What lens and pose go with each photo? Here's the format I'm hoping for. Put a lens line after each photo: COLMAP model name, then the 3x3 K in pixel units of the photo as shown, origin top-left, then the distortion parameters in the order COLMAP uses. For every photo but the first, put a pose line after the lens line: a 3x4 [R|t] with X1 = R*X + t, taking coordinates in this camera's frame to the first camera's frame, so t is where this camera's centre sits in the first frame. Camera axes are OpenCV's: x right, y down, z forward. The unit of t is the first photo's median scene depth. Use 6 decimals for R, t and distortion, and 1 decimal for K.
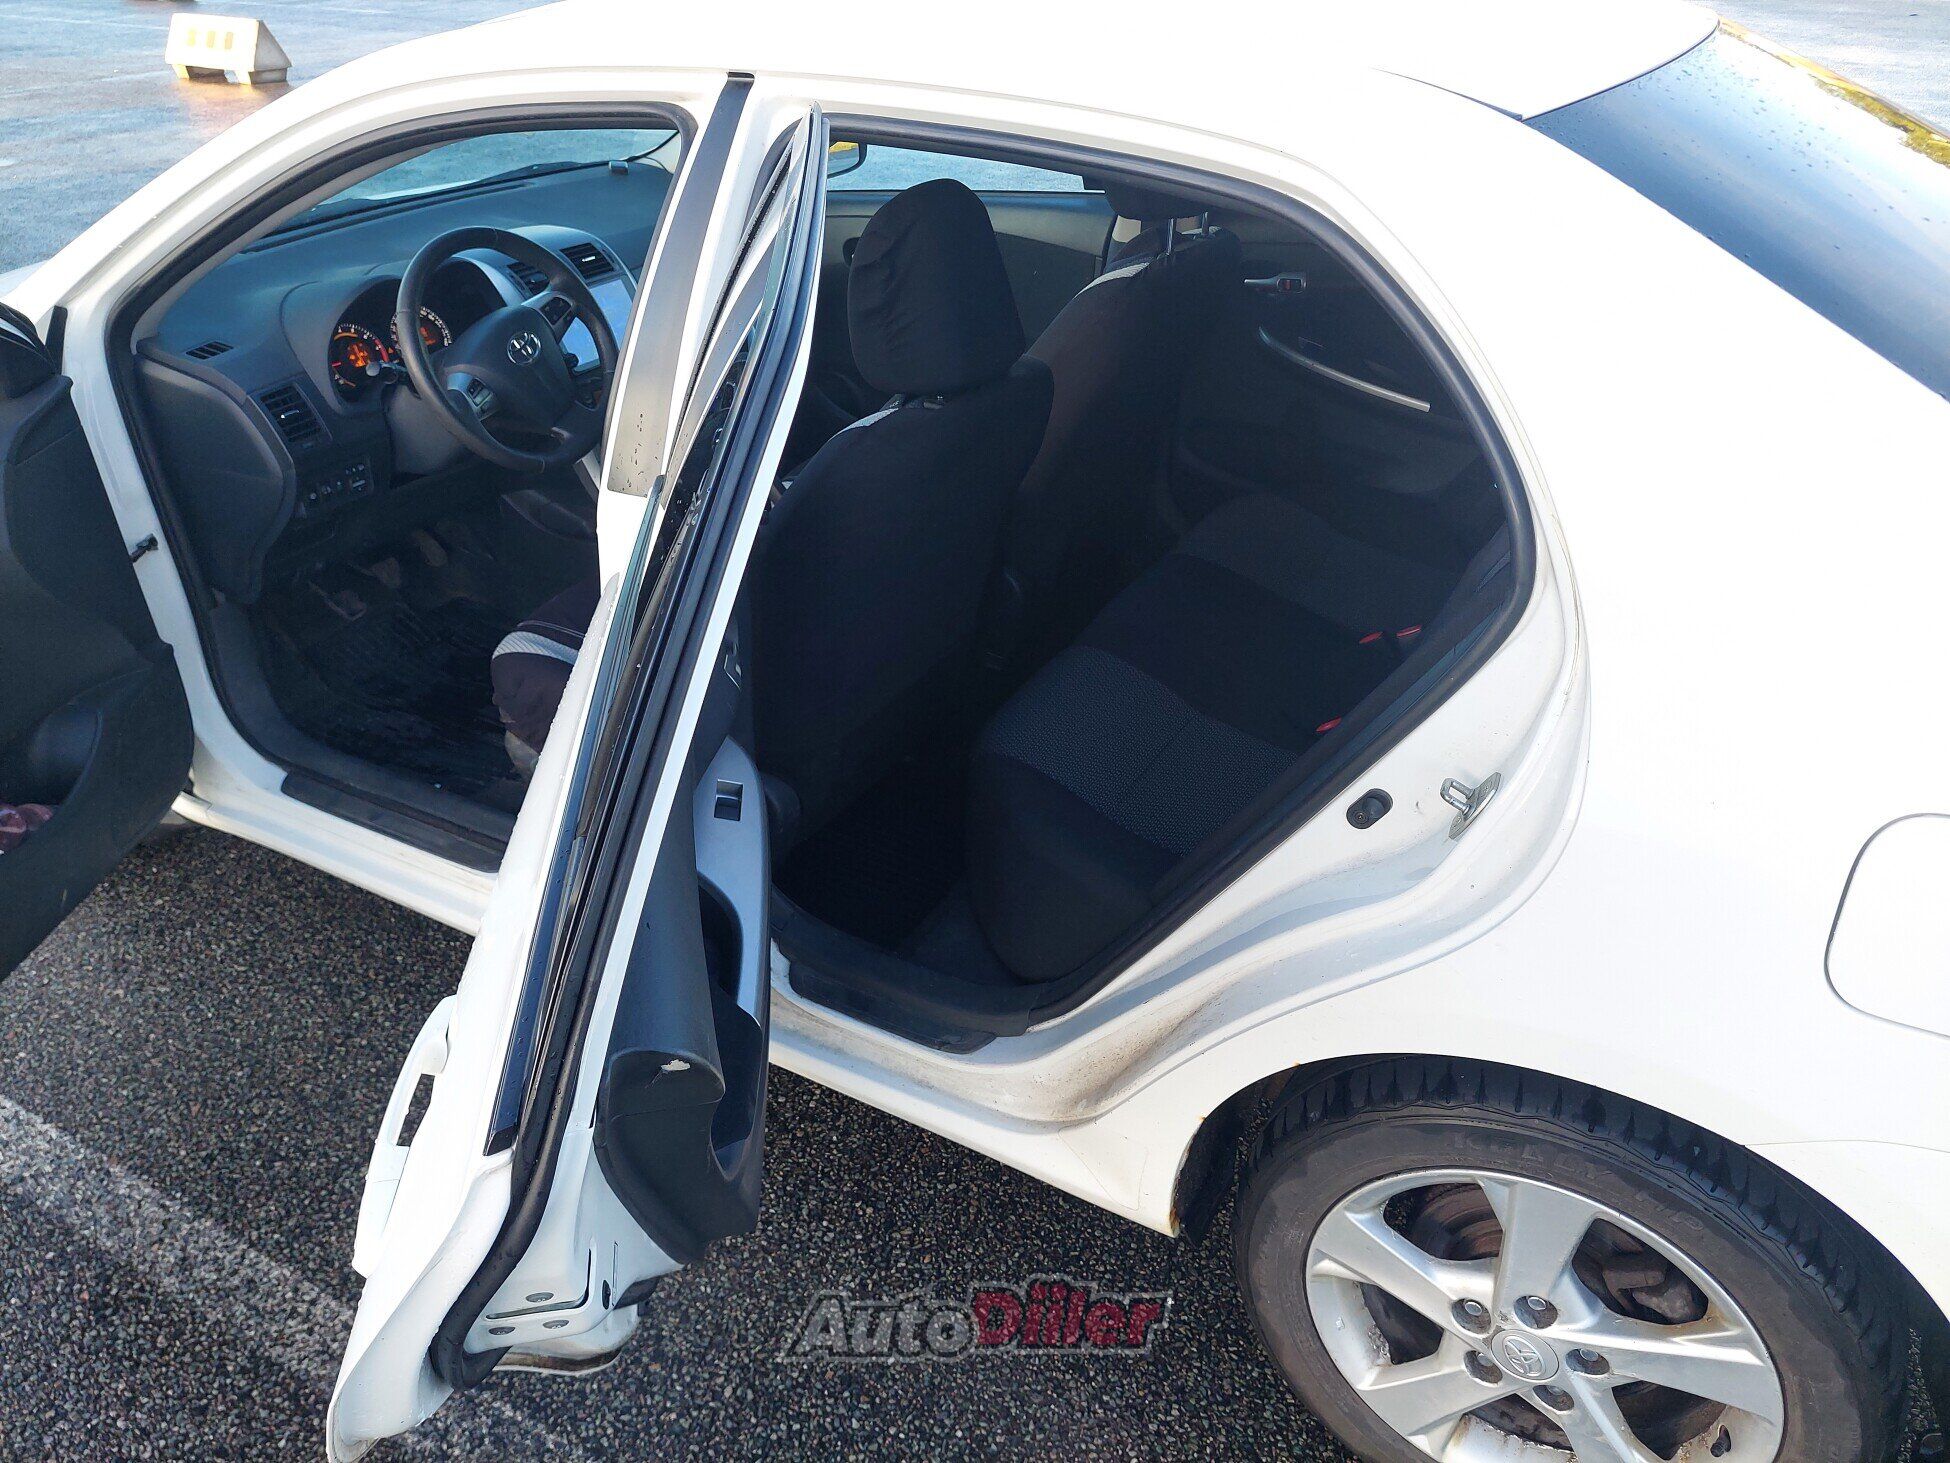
lens RADIAL K [[1447.1, 0, 975.0], [0, 1447.1, 731.5], [0, 0, 1]] dist [0.008761, -0.005373]
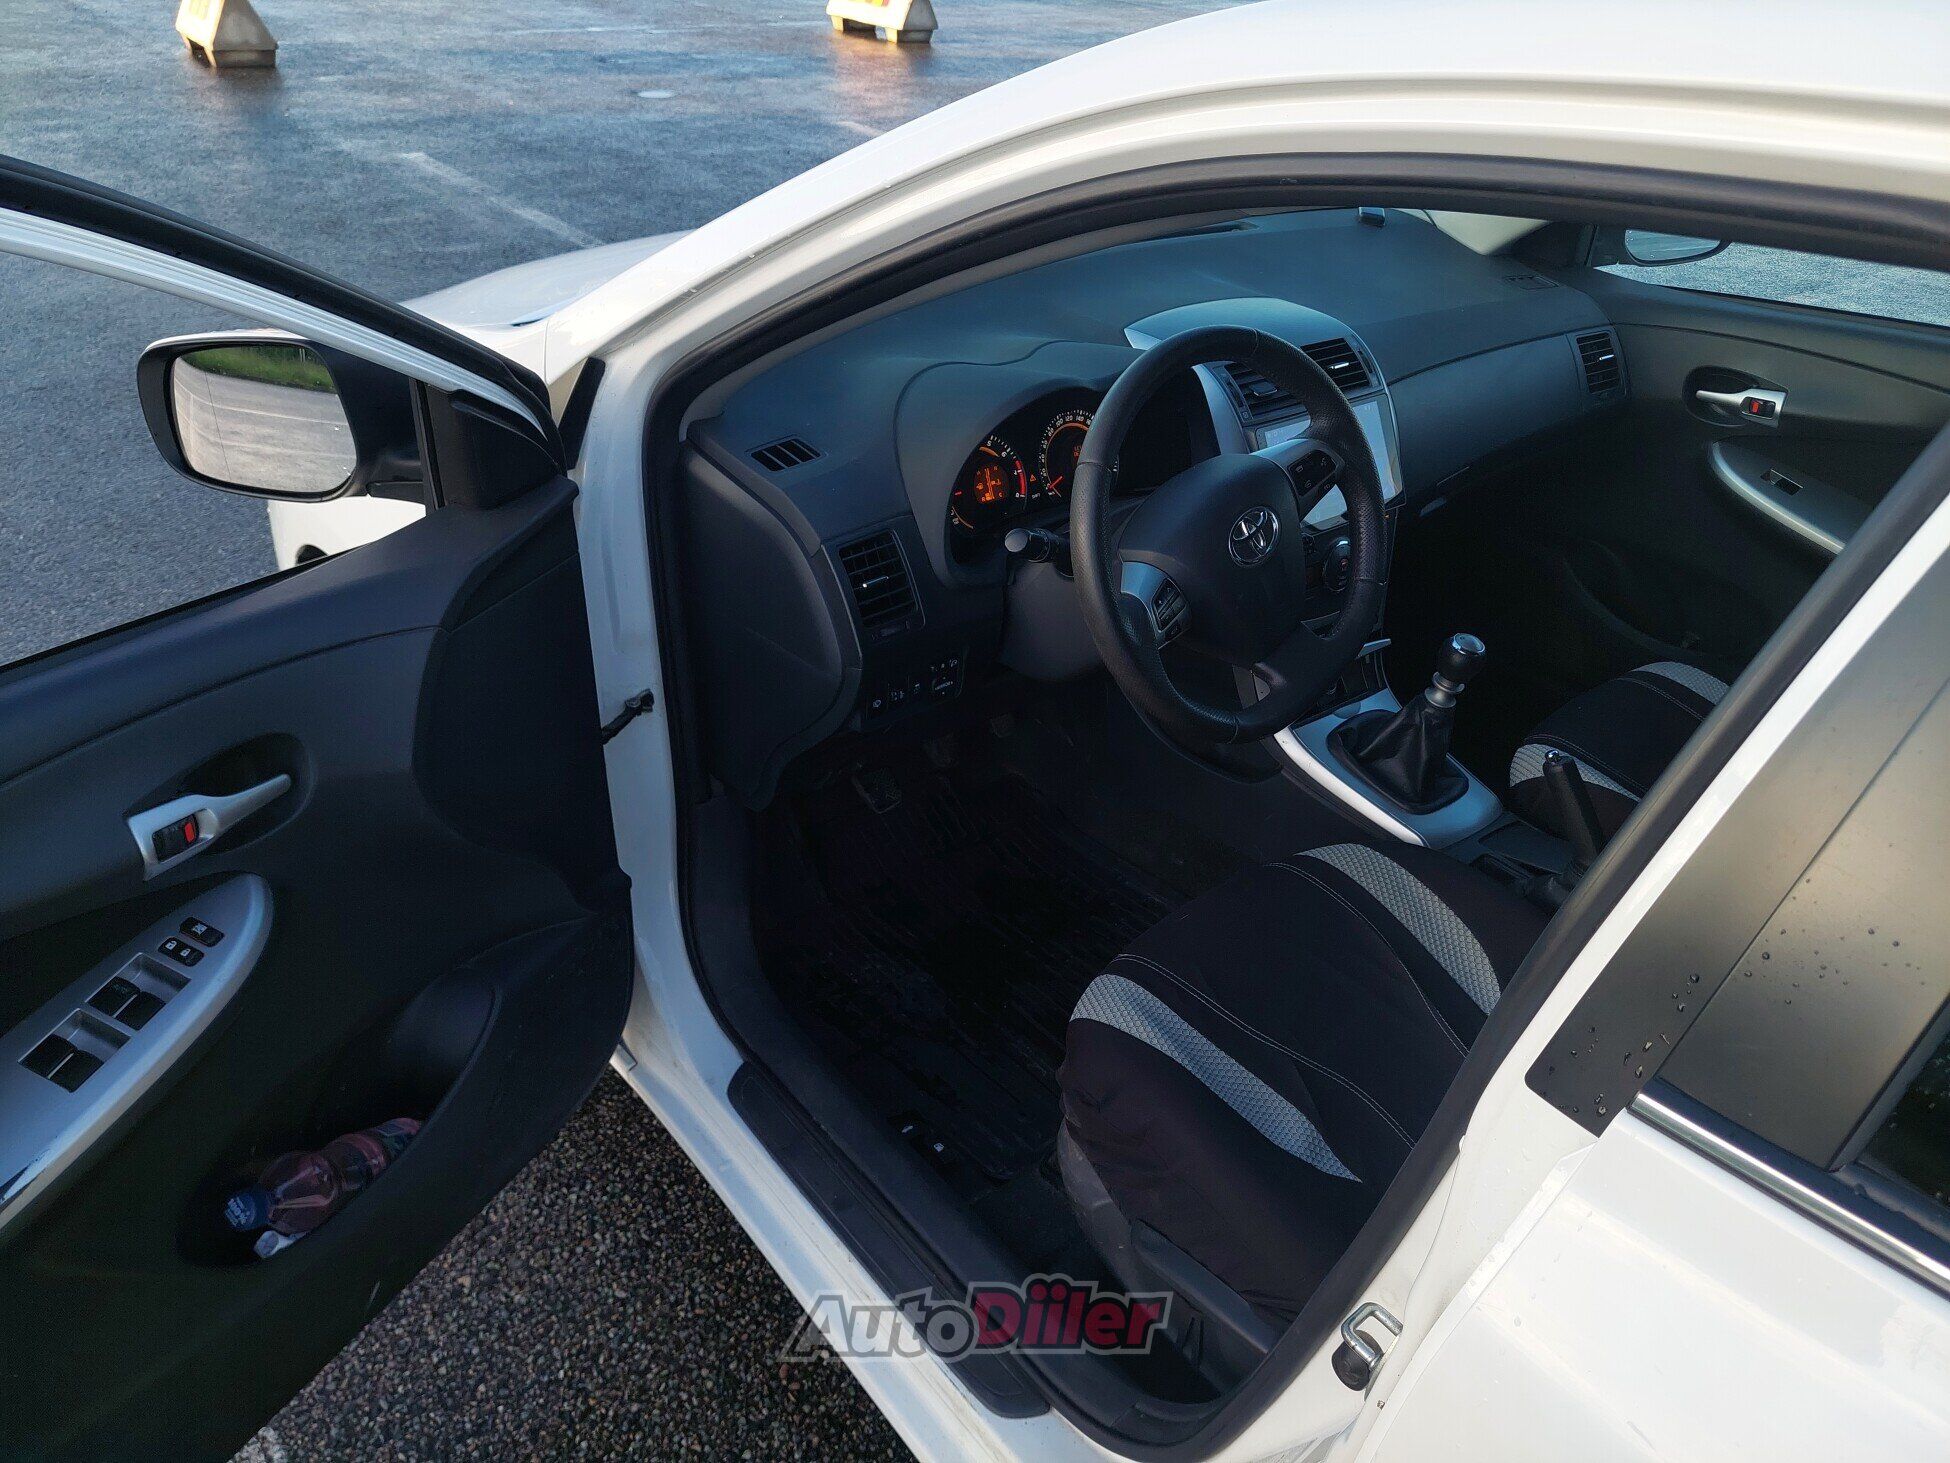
lens RADIAL K [[1428.8, 0, 975.0], [0, 1428.8, 731.5], [0, 0, 1]] dist [0.100785, -0.170982]
pose [[0.925940, 0.238346, -0.292962, -0.215734], [-0.238040, 0.970541, 0.037252, -0.173697], [0.293211, 0.035244, 0.955398, 0.387353]]
